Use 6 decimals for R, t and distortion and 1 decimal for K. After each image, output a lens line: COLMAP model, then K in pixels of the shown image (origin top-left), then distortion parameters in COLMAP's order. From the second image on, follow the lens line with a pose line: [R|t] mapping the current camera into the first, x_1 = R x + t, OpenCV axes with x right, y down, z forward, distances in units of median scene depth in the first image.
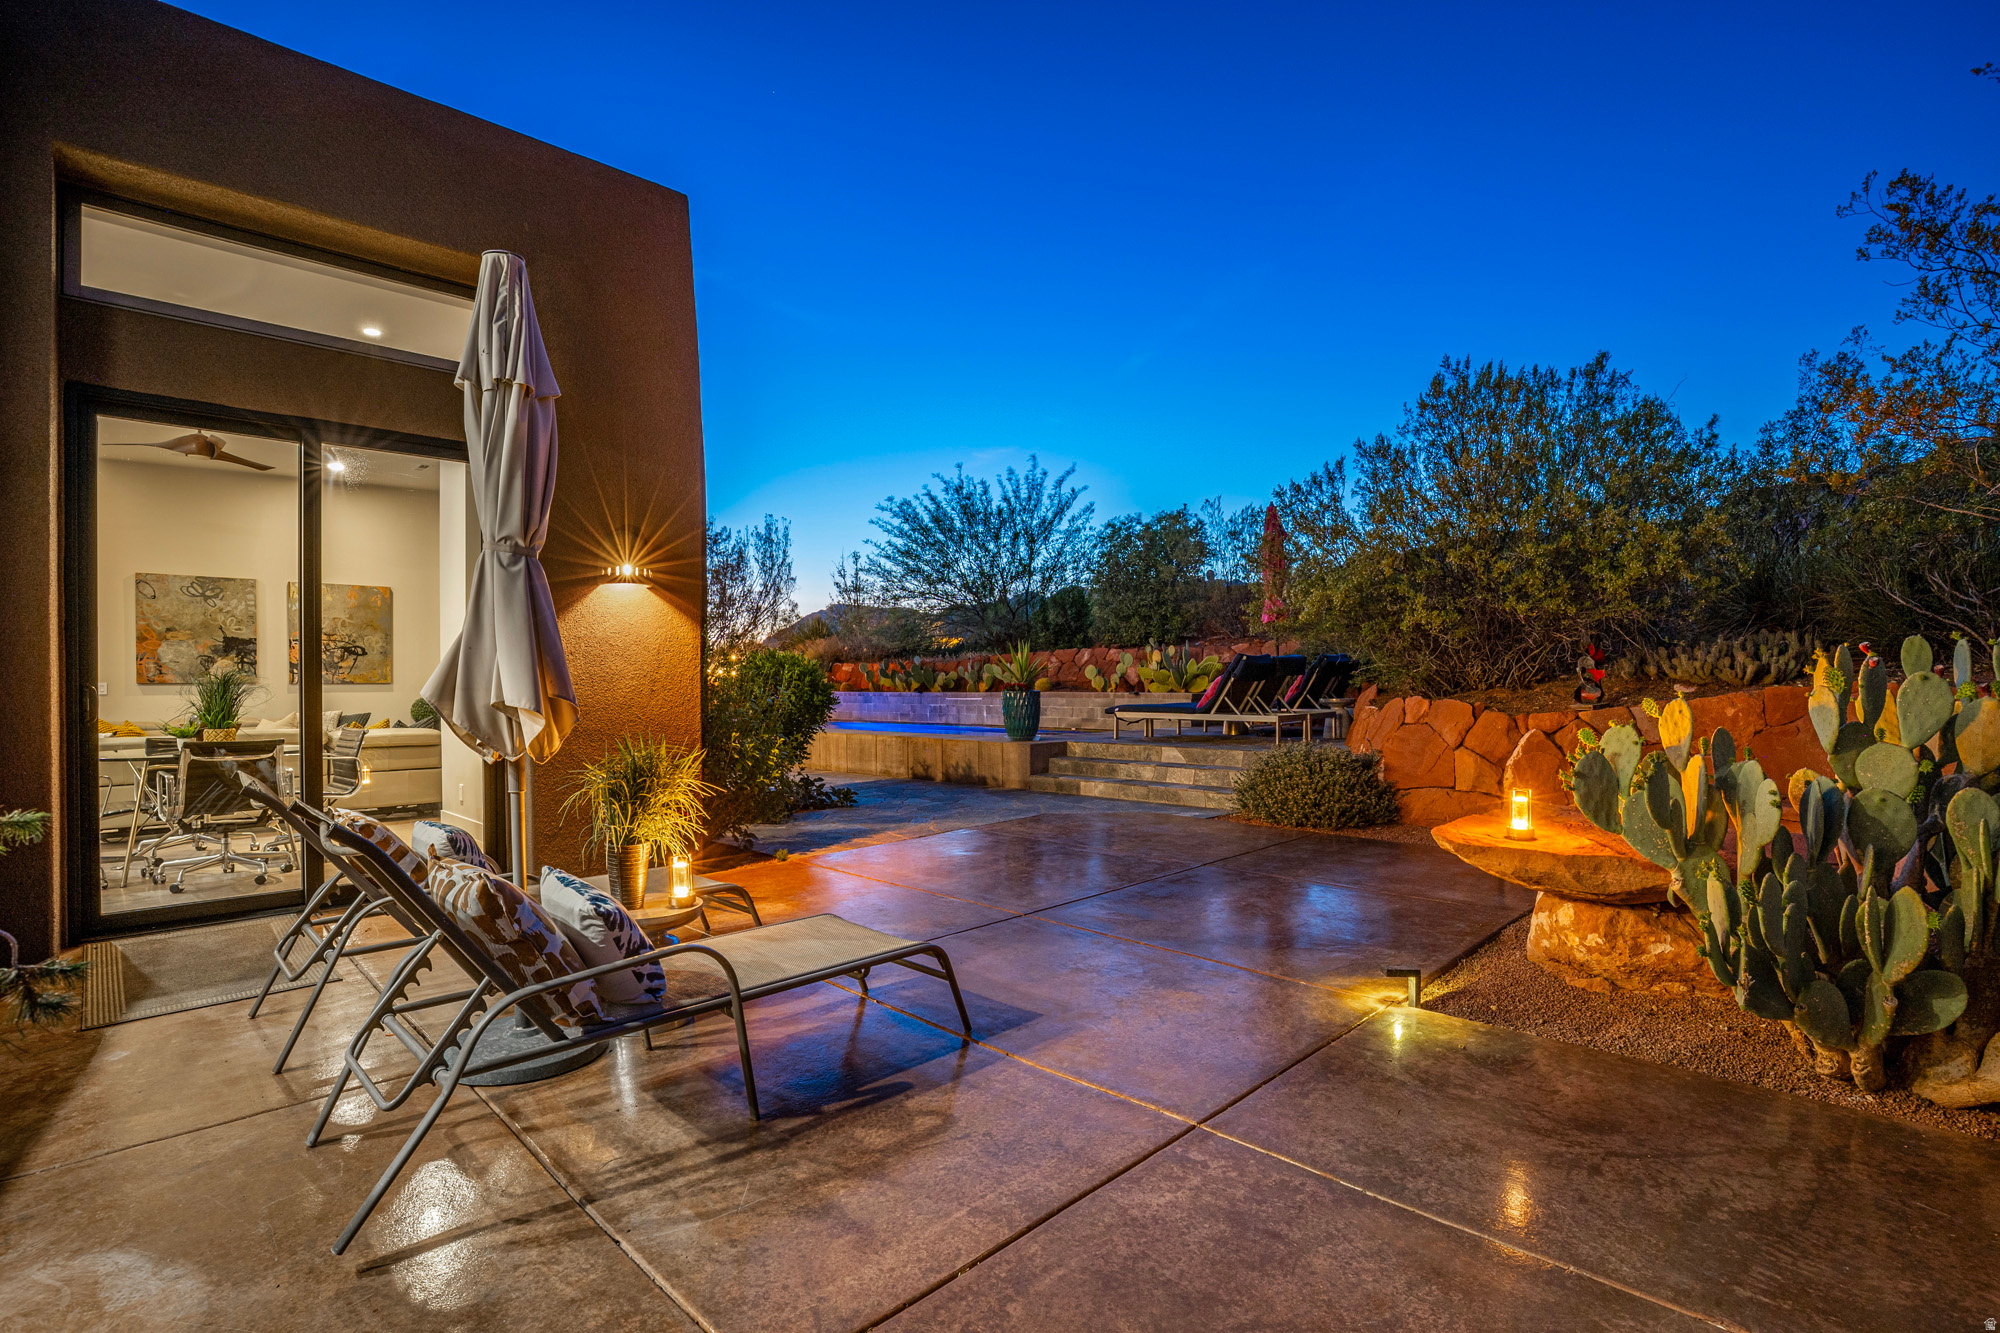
lens RADIAL K [[938.1, 0, 1000.2], [0, 938.1, 674.7], [0, 0, 1]] dist [-0.003053, -0.001589]
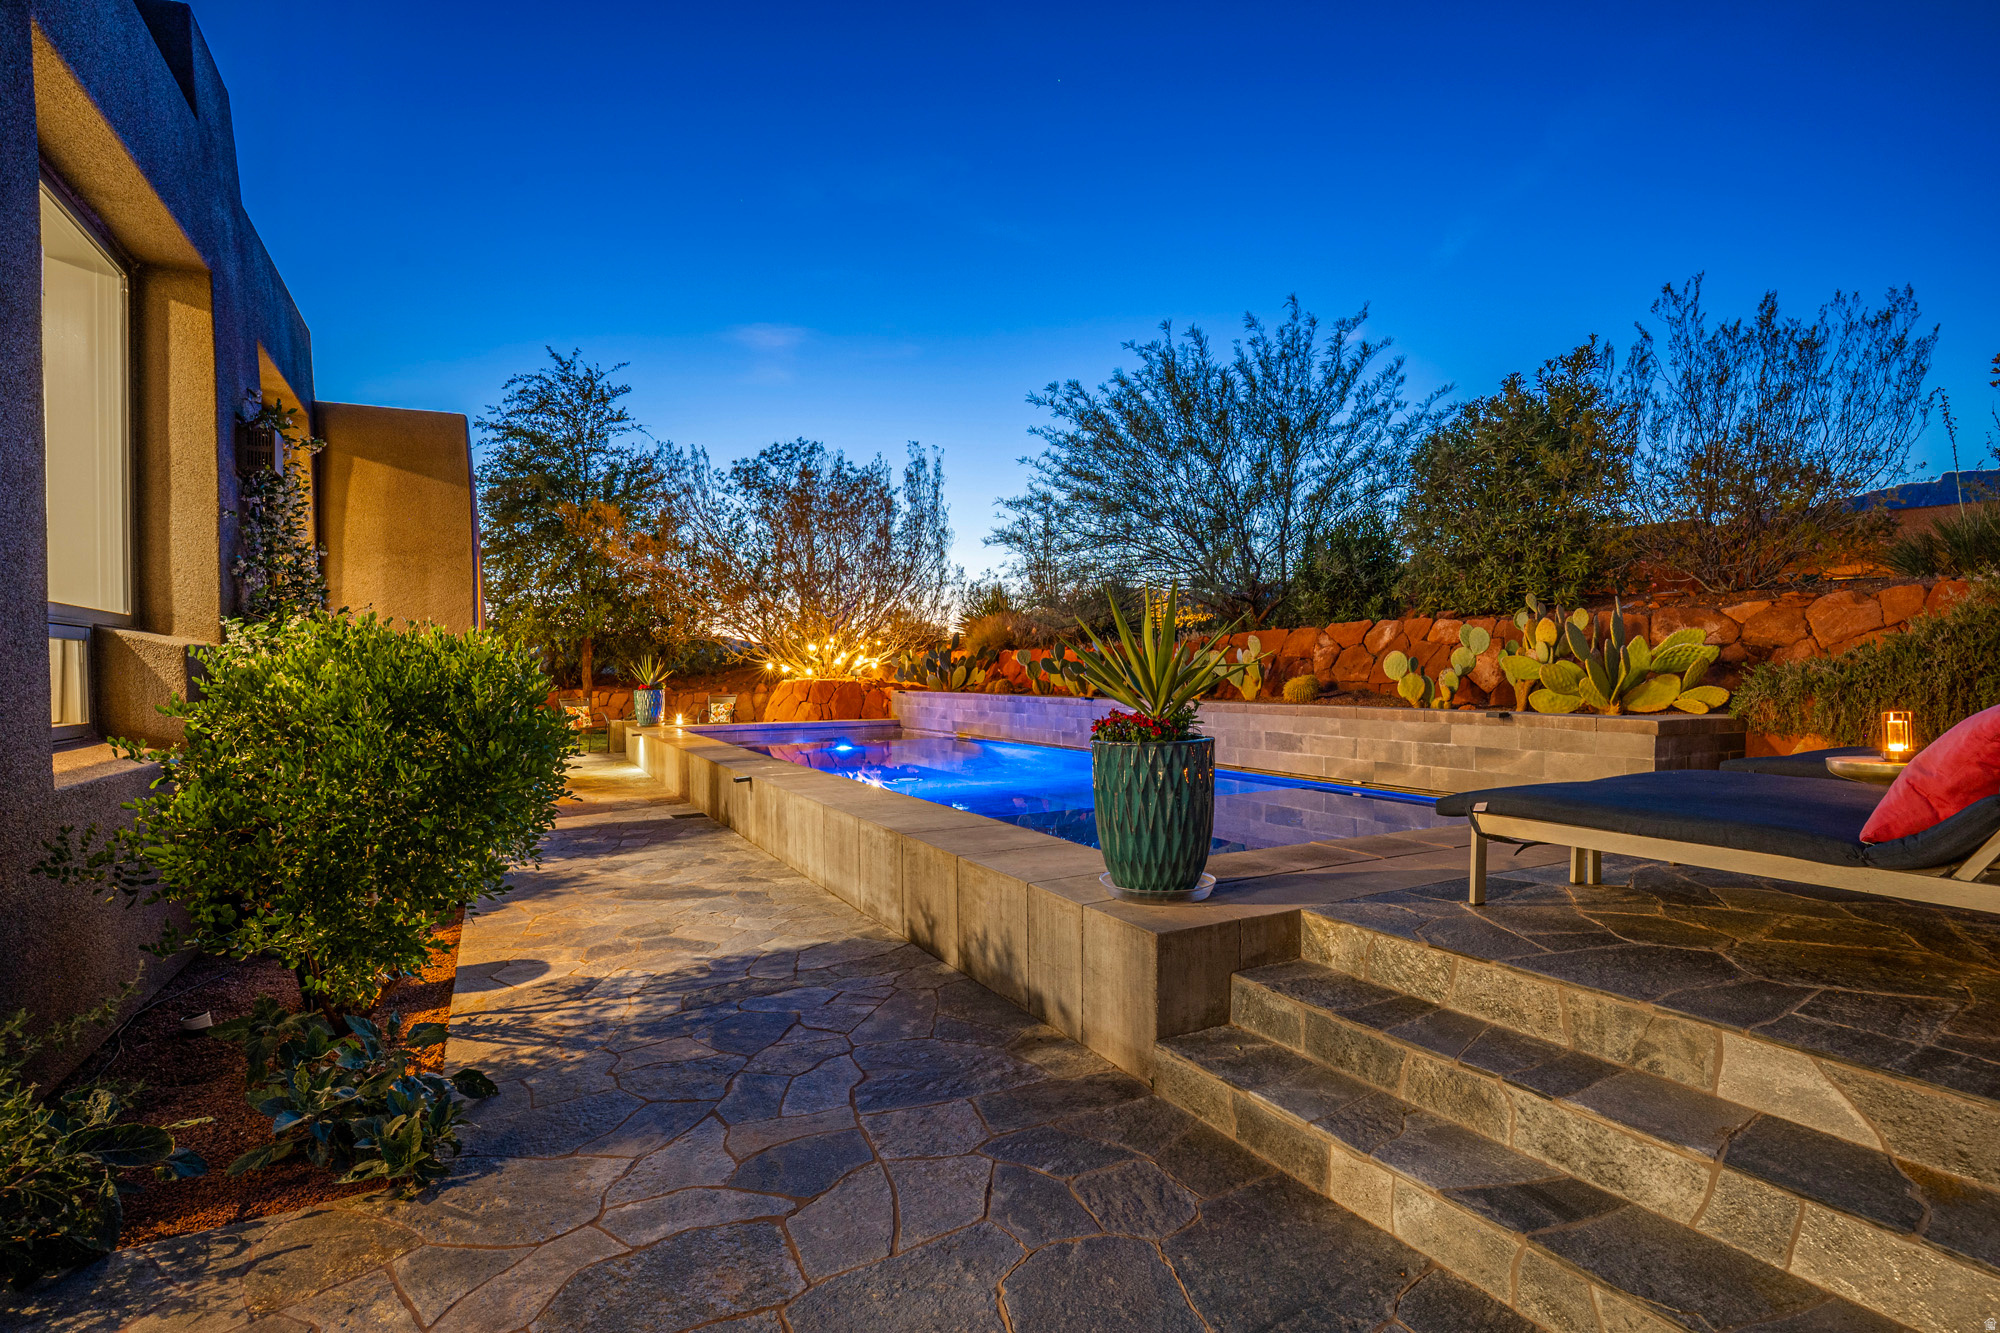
lens RADIAL K [[962.1, 0, 1002.1], [0, 962.1, 678.4], [0, 0, 1]] dist [-0.020507, 0.000364]
pose [[0.955474, 0.000532, -0.295074, 0.046317], [0.005112, 0.999818, 0.018354, -0.006295], [0.295030, -0.019045, 0.955298, 0.445024]]
